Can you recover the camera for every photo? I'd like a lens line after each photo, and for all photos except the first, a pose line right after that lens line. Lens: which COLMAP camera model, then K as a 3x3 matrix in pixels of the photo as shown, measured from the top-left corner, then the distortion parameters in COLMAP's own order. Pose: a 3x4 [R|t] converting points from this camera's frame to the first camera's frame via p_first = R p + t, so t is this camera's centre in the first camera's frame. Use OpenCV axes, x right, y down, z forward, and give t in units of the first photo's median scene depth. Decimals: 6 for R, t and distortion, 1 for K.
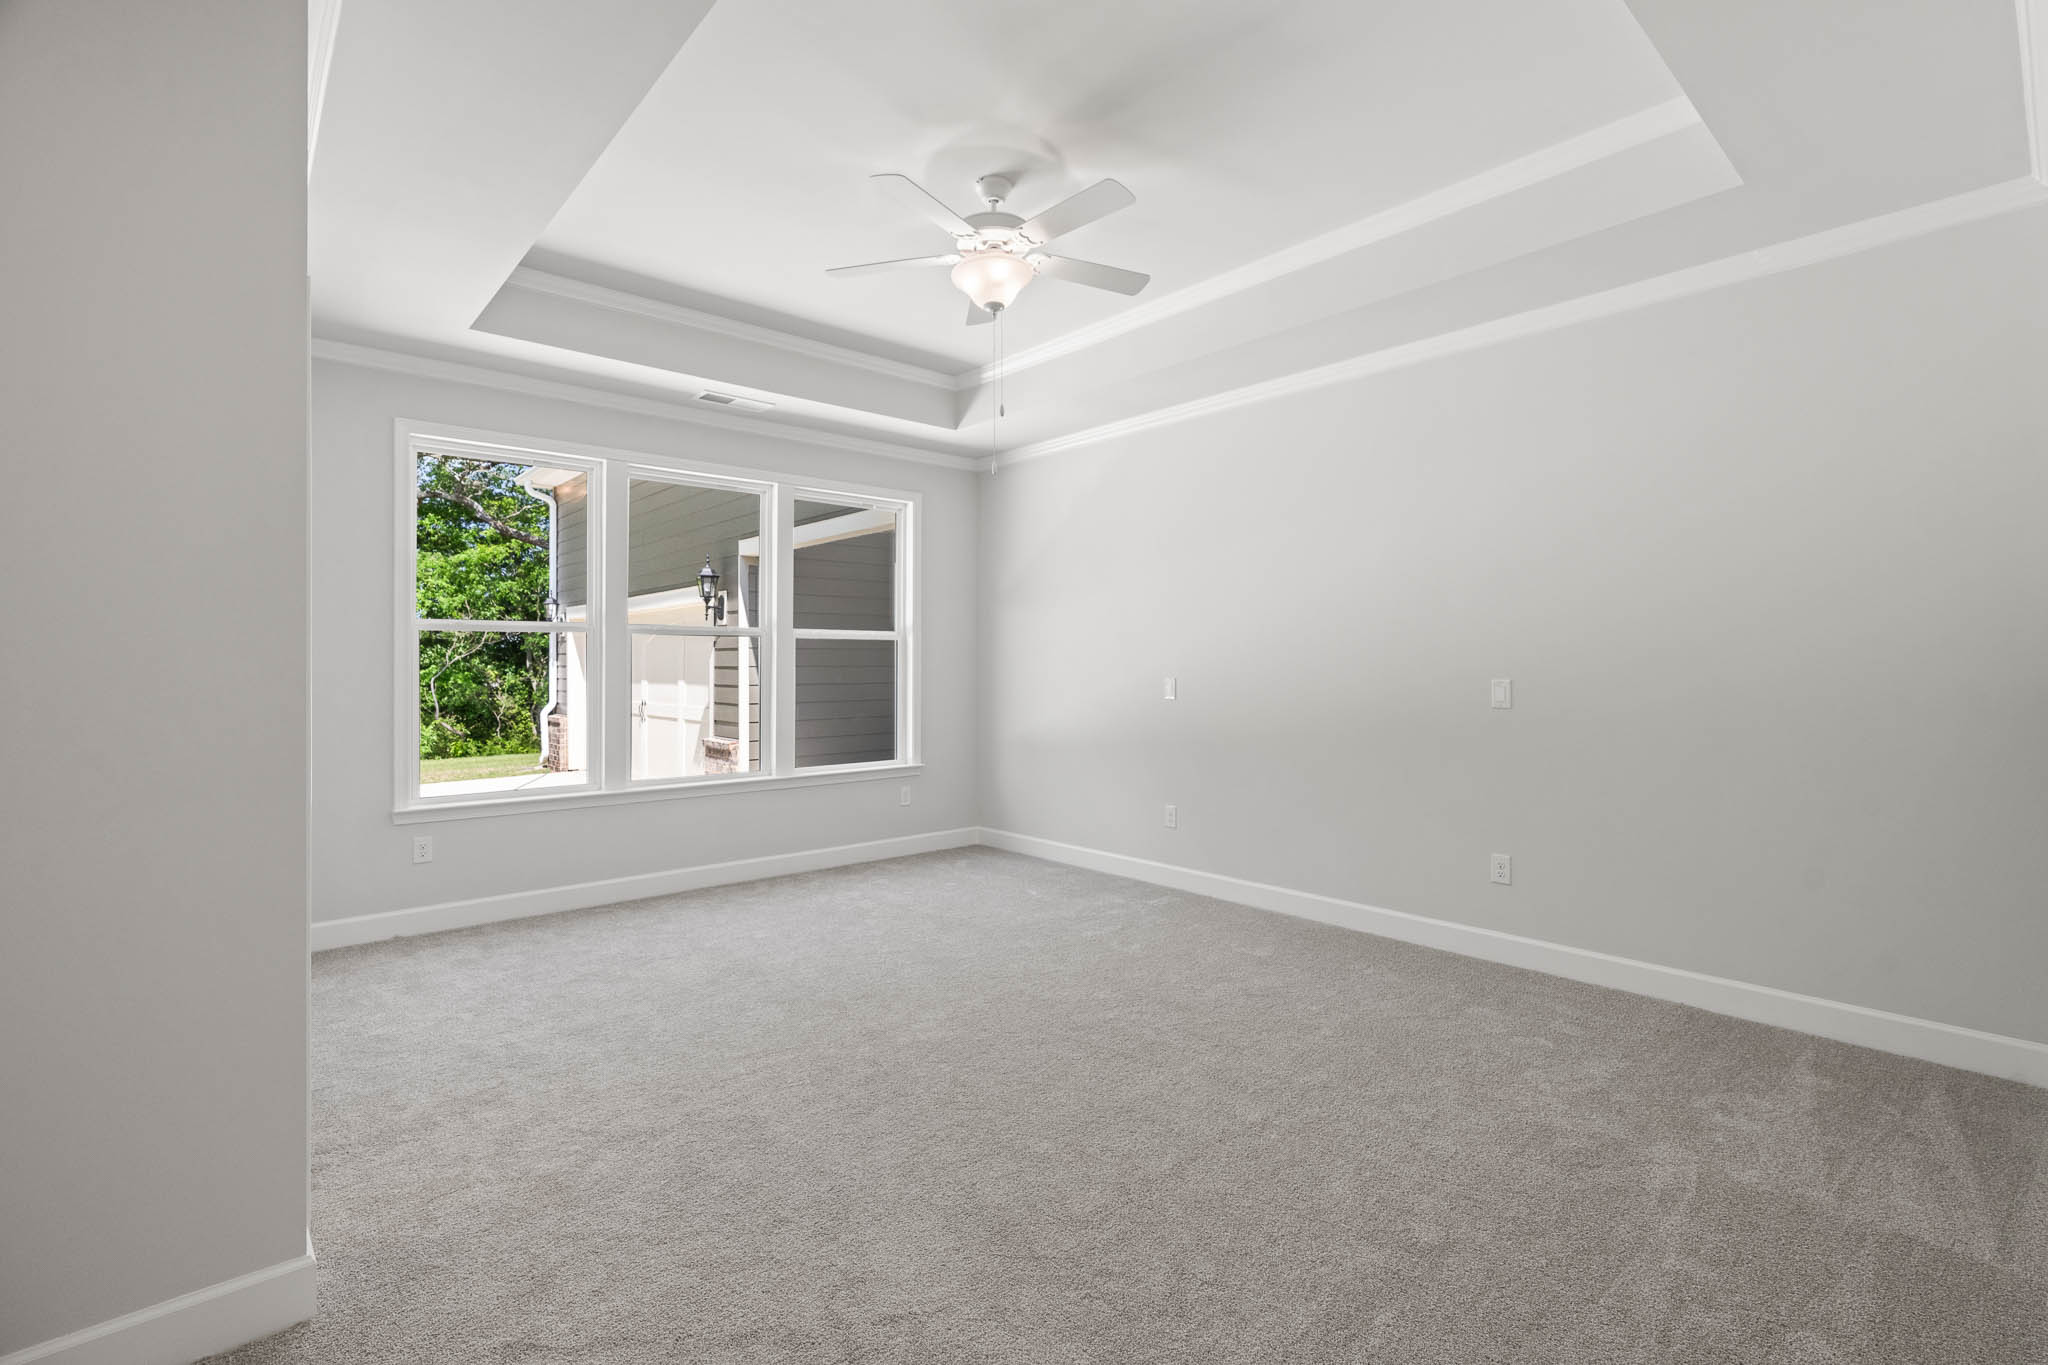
lens RADIAL K [[916.7, 0, 1024.4], [0, 916.7, 662.4], [0, 0, 1]] dist [-0.000099, 0.000234]
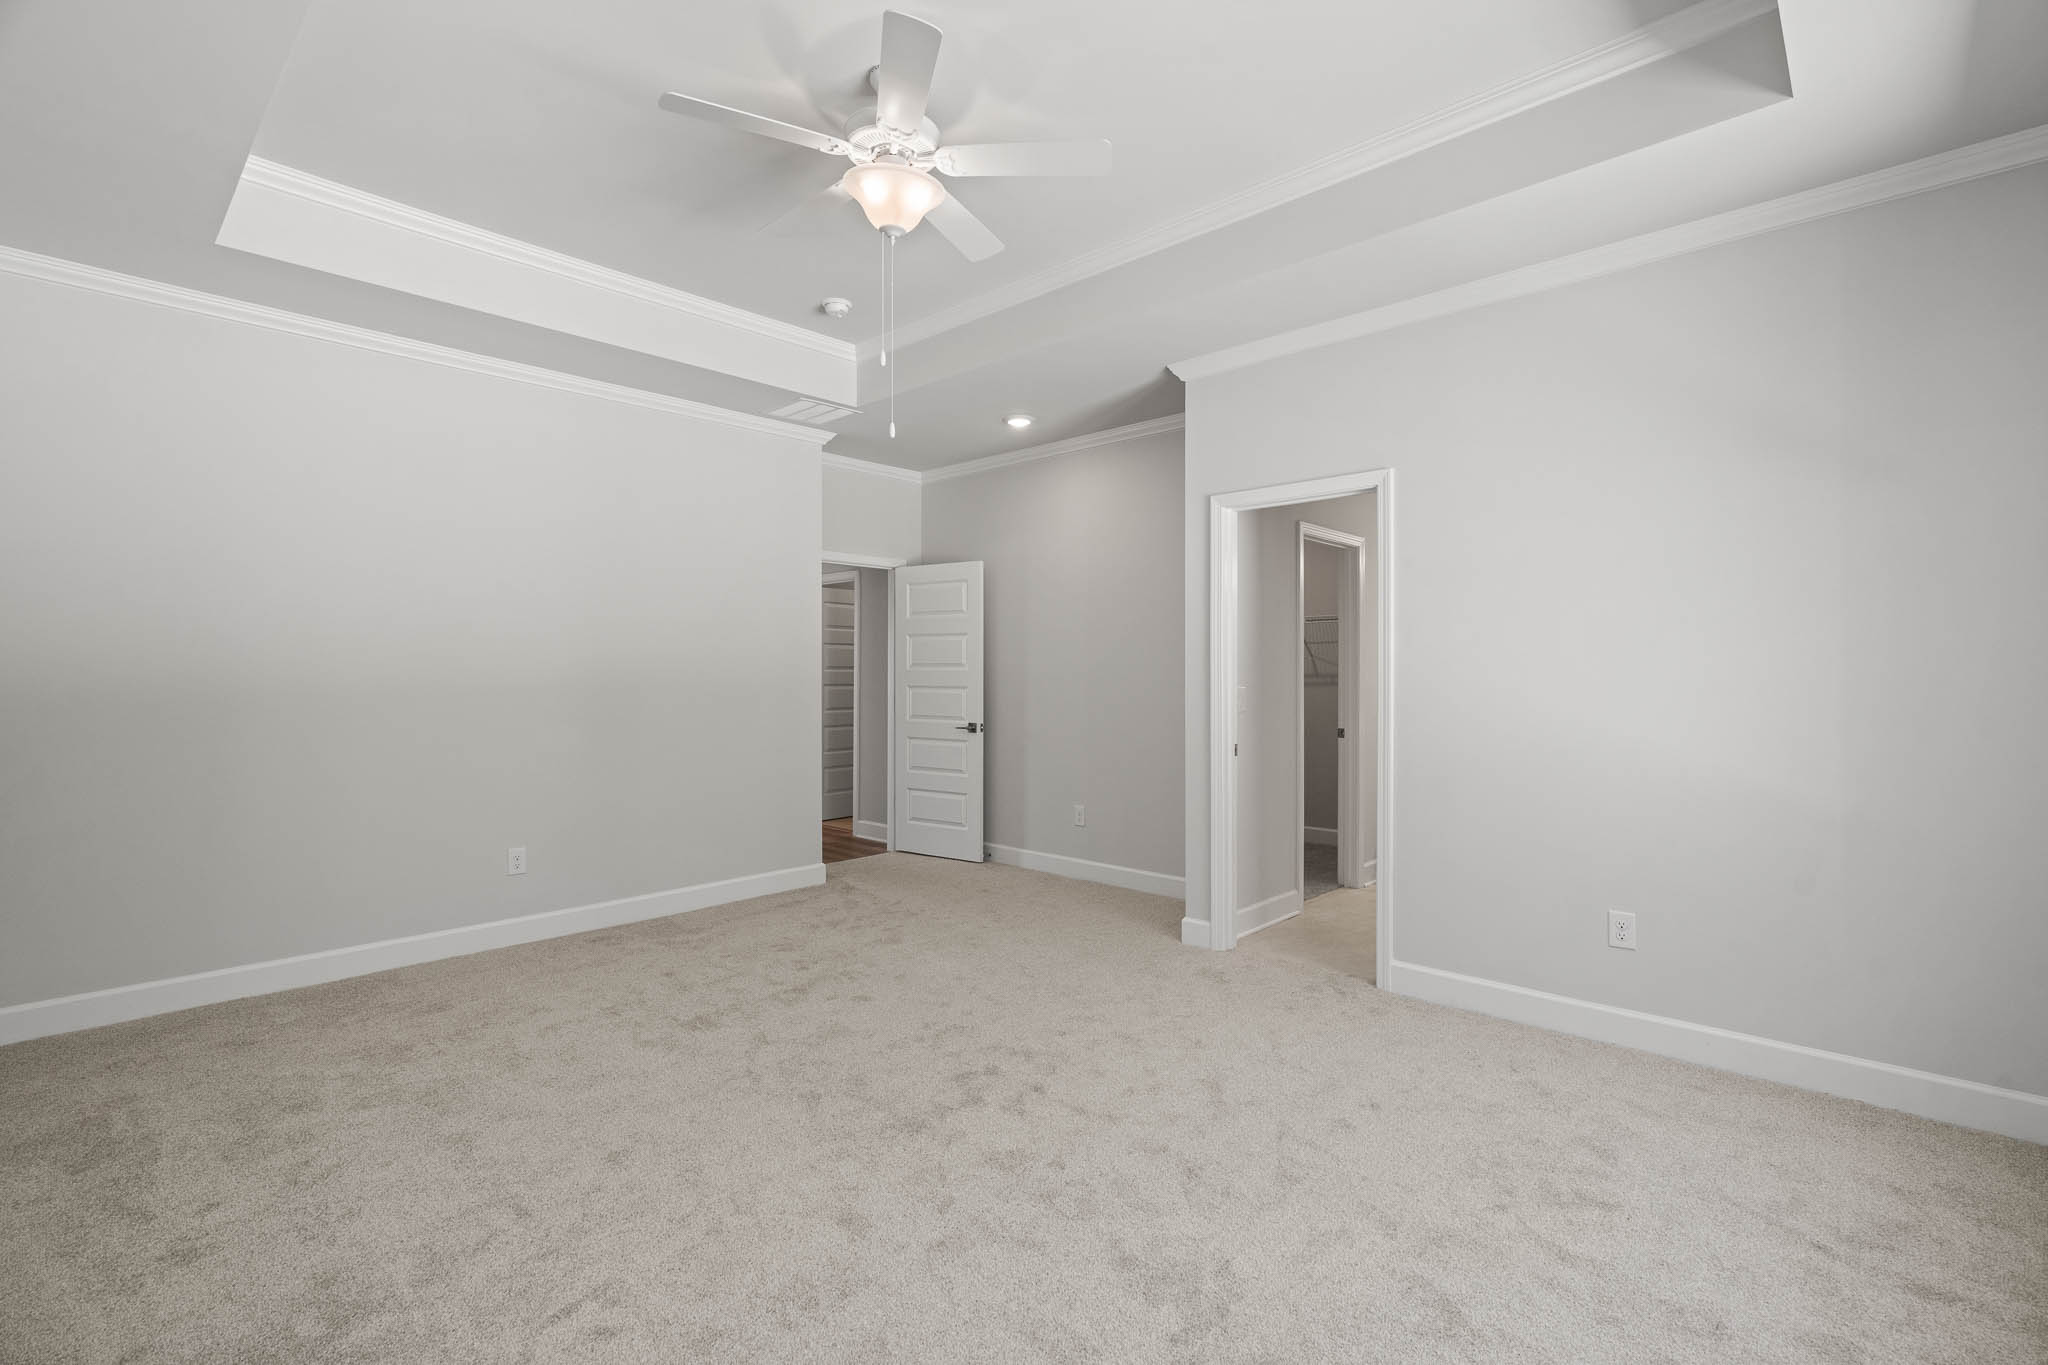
lens RADIAL K [[931.7, 0, 1024.0], [0, 931.7, 682.5], [0, 0, 1]] dist [-0.002951, -0.000049]
pose [[-0.996046, 0.011134, -0.088135, -0.054696], [0.010816, 0.999933, 0.004082, 0.000044], [0.088174, 0.003112, -0.996100, 1.417021]]
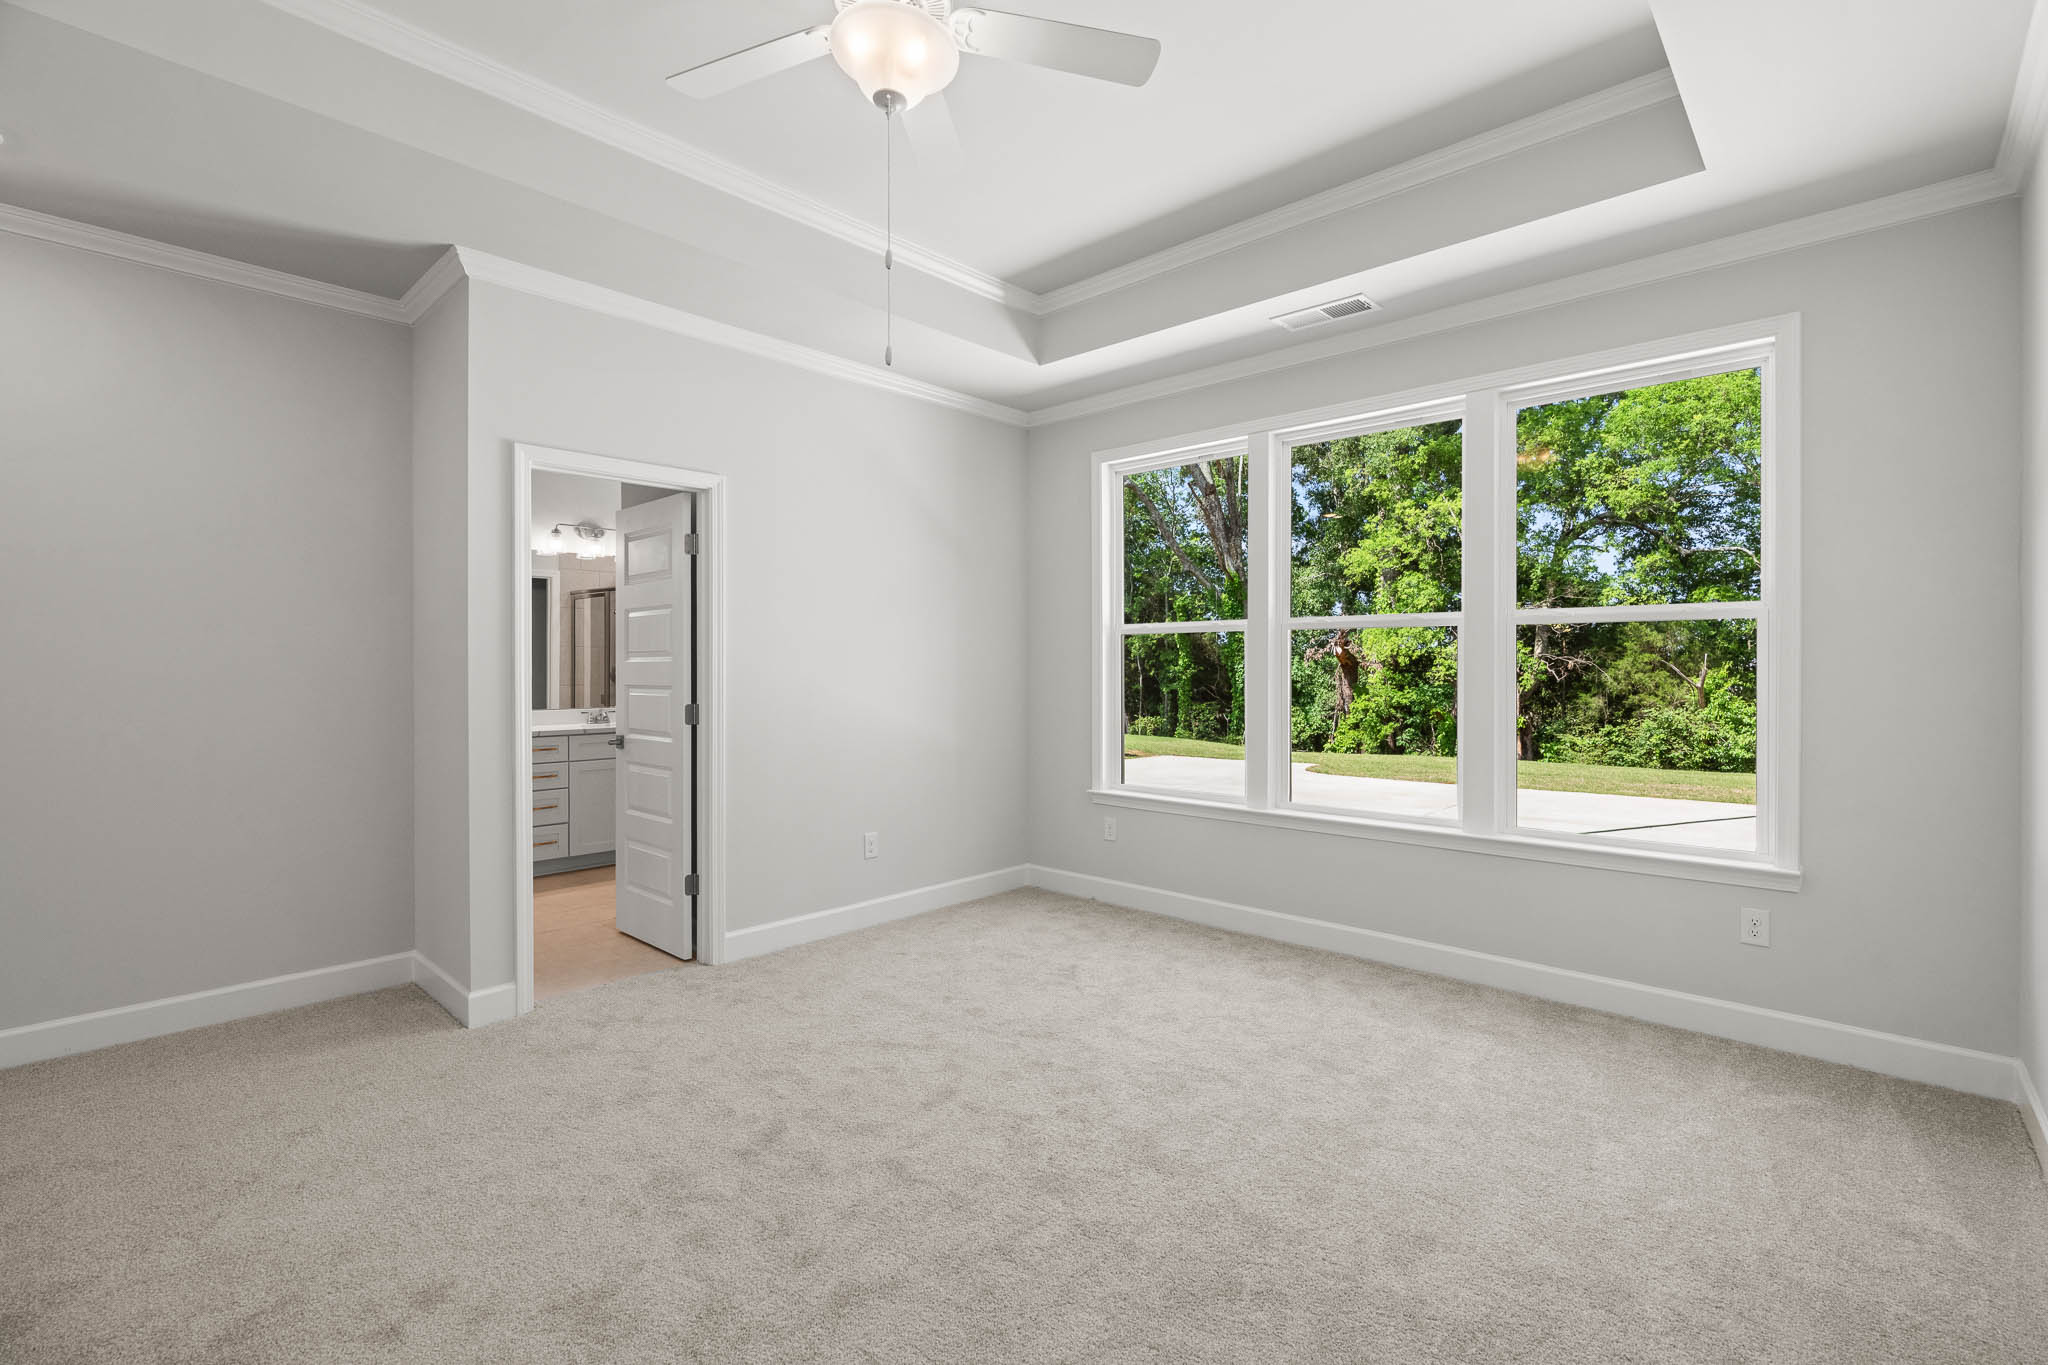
lens RADIAL K [[931.7, 0, 1024.0], [0, 931.7, 682.5], [0, 0, 1]] dist [-0.002951, -0.000049]
pose [[0.103777, 0.024115, -0.994308, 0.484292], [0.007000, 0.999664, 0.024976, -0.007451], [0.994576, -0.009552, 0.103573, 0.788753]]
